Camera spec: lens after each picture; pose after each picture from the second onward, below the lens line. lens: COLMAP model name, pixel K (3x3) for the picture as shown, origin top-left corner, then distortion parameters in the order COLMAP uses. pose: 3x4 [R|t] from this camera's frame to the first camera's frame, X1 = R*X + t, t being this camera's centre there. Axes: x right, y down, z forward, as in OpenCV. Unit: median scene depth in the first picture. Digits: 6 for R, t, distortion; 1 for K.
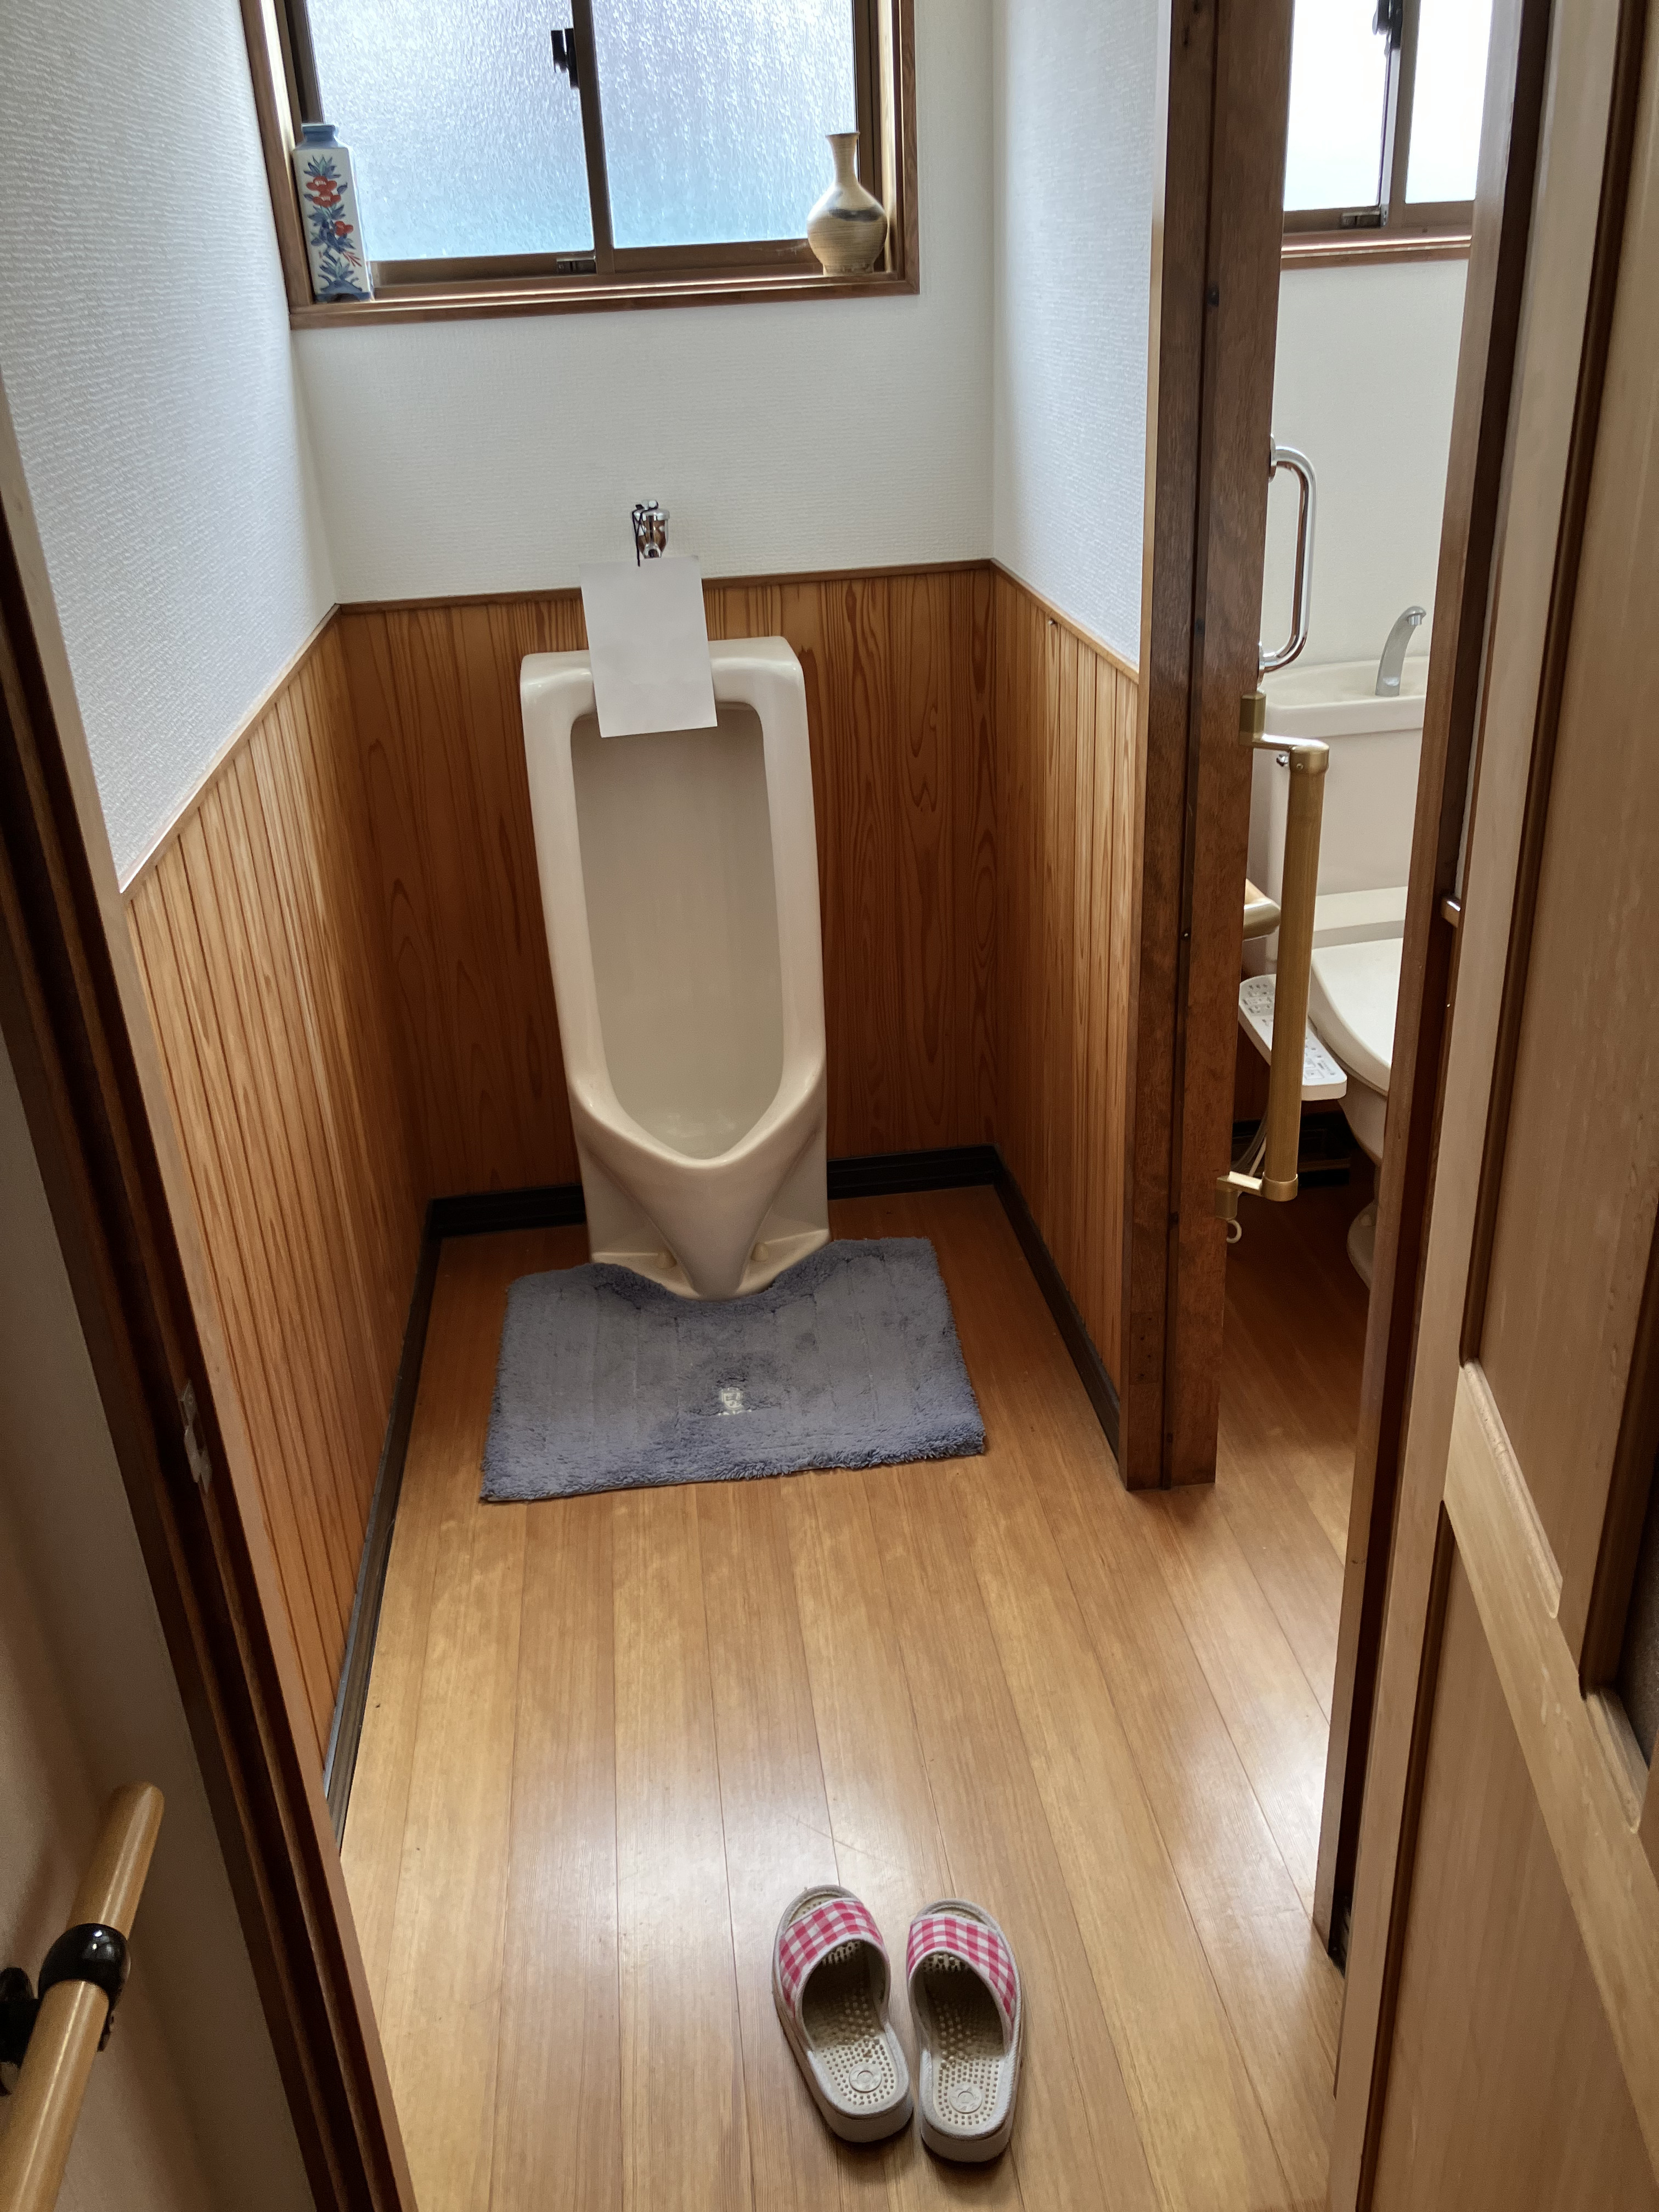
lens RADIAL K [[1807.6, 0, 823.0], [0, 1807.6, 1104.1], [0, 0, 1]] dist [0.054411, -0.055742]
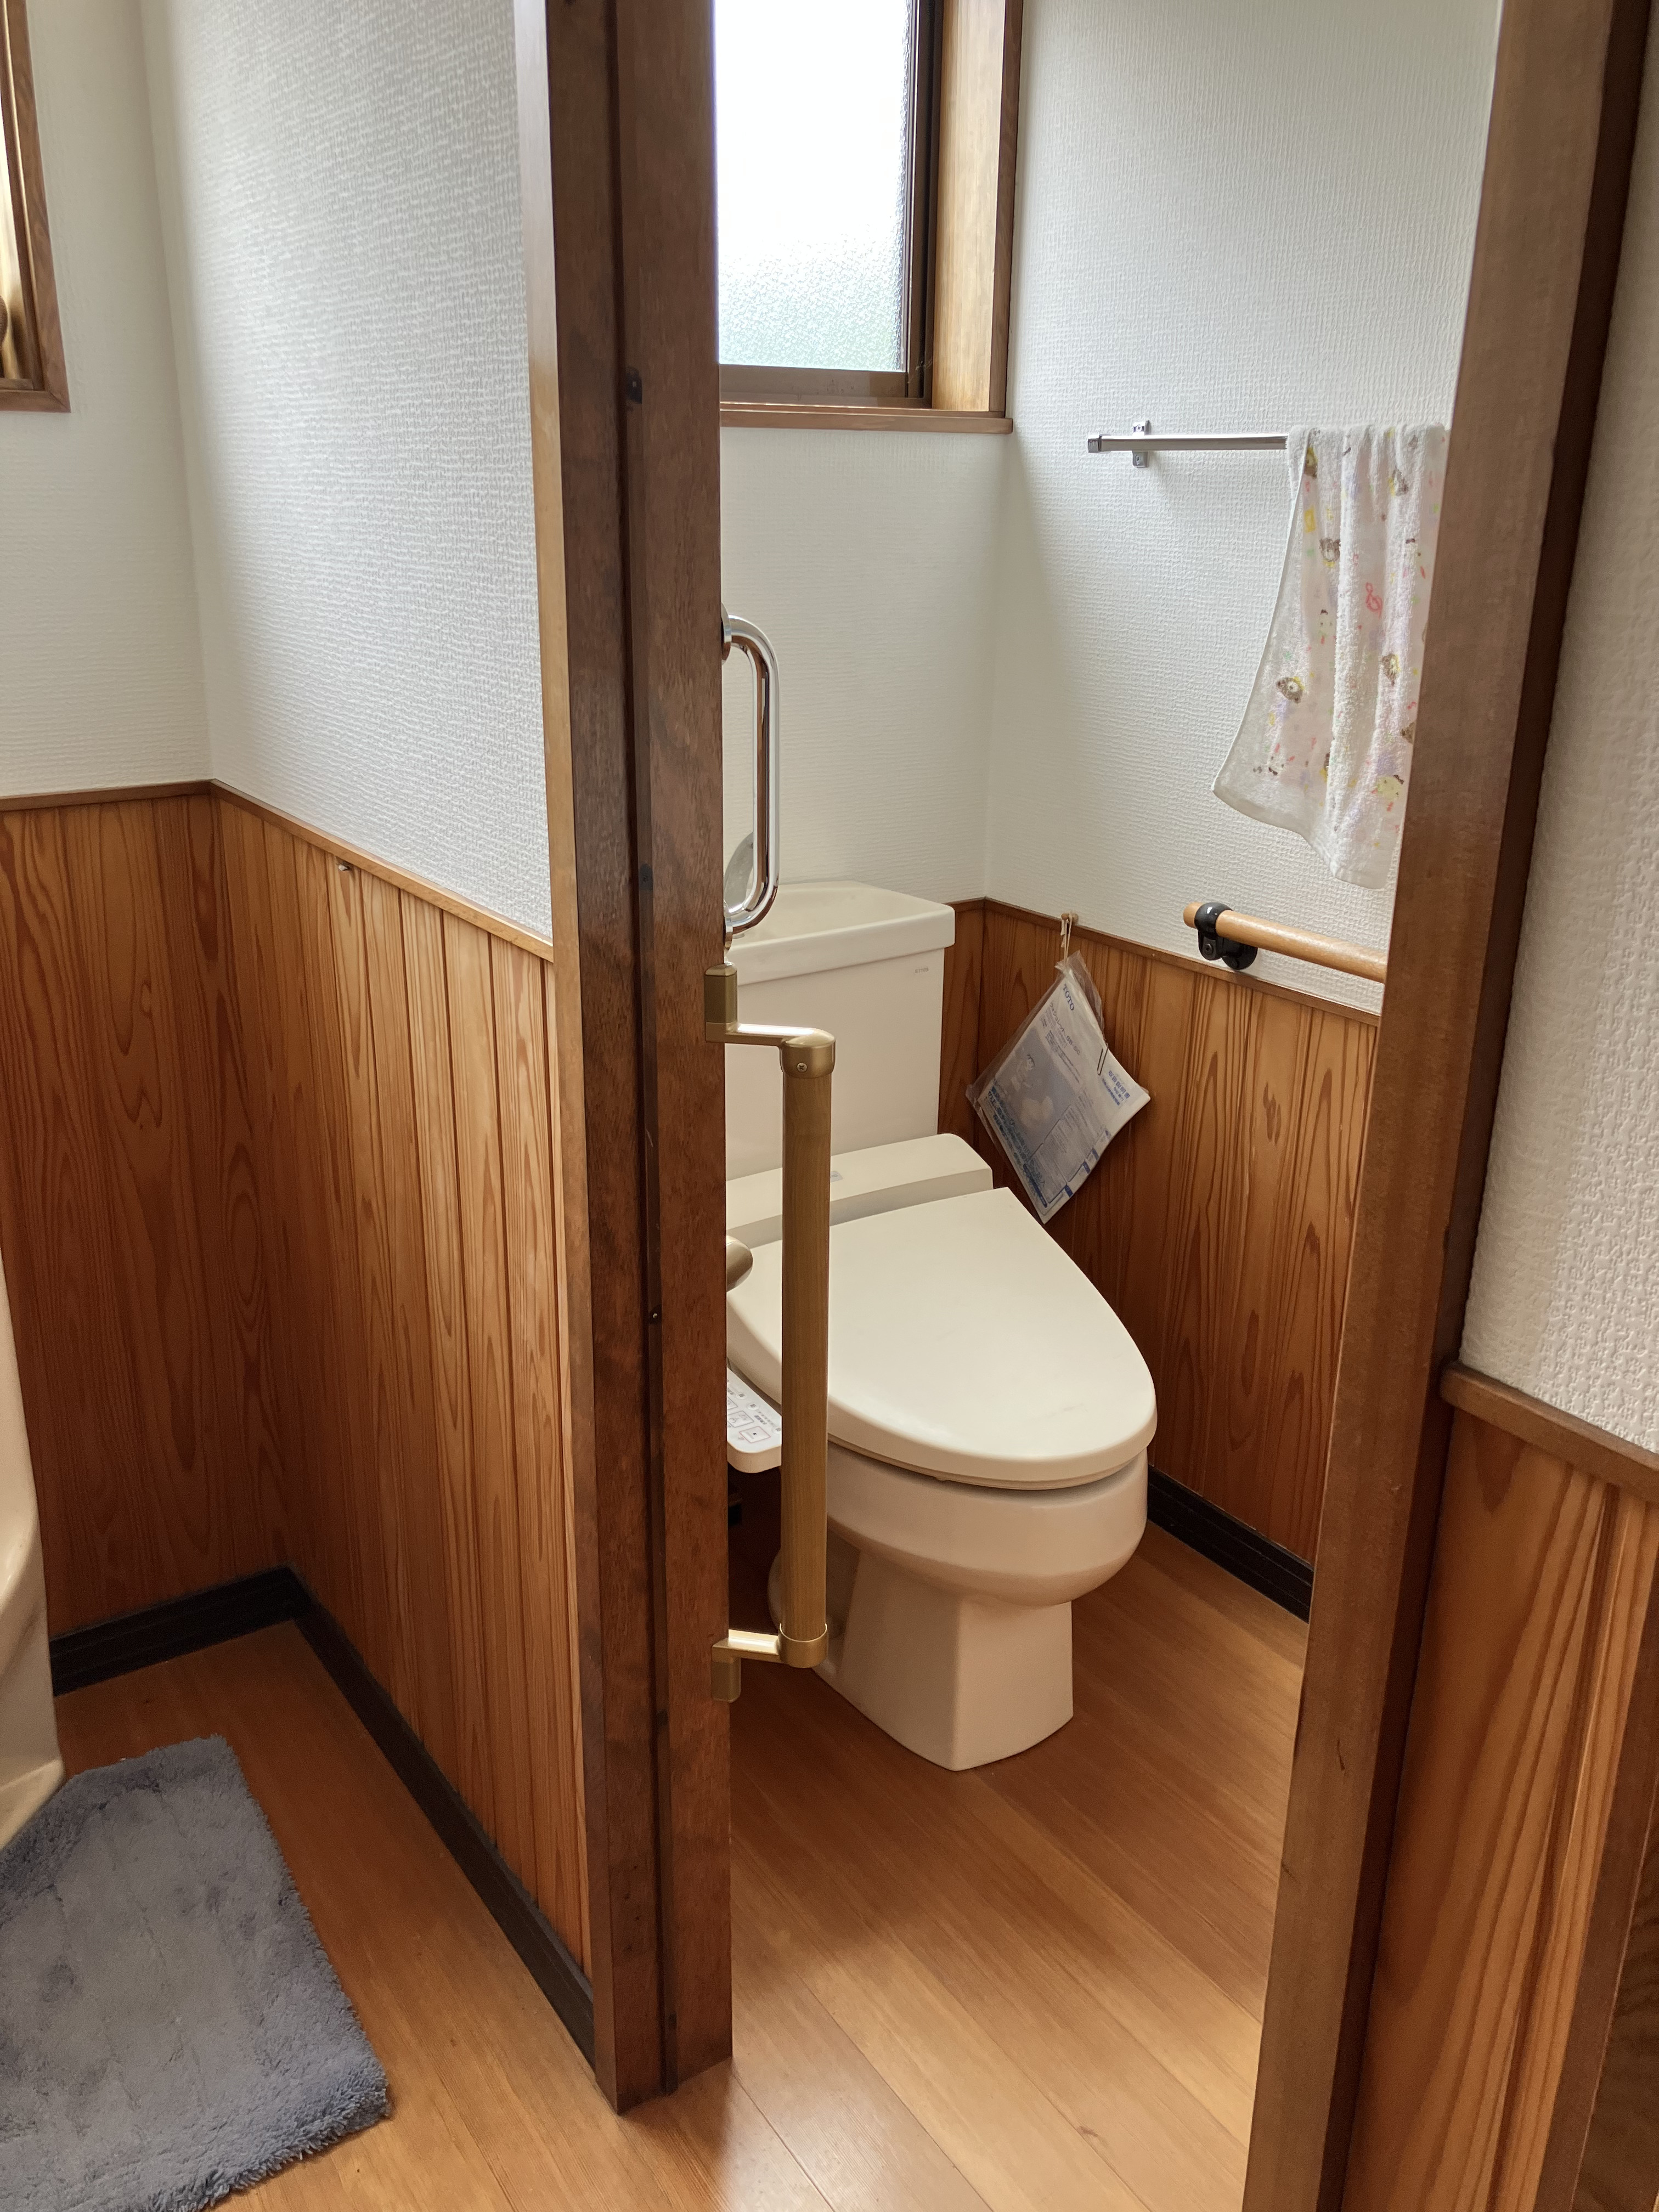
lens RADIAL K [[1807.6, 0, 821.8], [0, 1807.6, 1119.2], [0, 0, 1]] dist [0.054411, -0.055742]
pose [[0.888445, -0.099049, 0.448169, -0.033628], [0.146245, 0.986635, -0.071860, -0.093009], [-0.435062, 0.129386, 0.891056, 0.310654]]
